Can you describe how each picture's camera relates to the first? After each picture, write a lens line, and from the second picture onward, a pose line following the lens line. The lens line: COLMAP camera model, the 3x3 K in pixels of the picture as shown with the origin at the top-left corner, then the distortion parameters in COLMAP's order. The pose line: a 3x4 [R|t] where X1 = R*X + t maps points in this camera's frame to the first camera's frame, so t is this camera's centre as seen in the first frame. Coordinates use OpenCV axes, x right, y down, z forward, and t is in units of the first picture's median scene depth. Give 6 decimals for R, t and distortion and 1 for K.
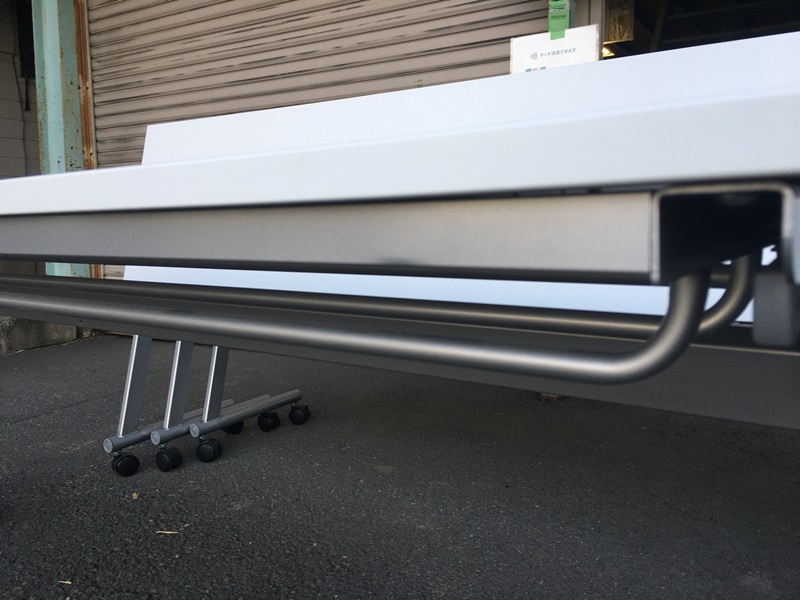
lens RADIAL K [[686.3, 0, 400.7], [0, 686.3, 299.8], [0, 0, 1]] dist [0.077171, -0.106840]
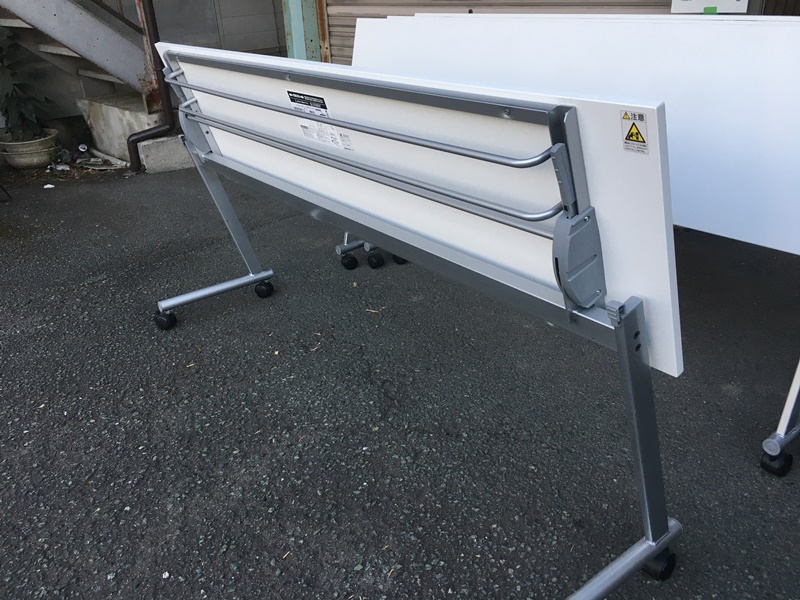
lens RADIAL K [[686.3, 0, 401.0], [0, 686.3, 296.4], [0, 0, 1]] dist [0.077171, -0.106840]
pose [[0.950273, 0.101853, -0.294291, 0.176880], [0.001933, 0.943056, 0.332628, -0.206910], [0.311412, -0.316657, 0.895964, -0.370663]]
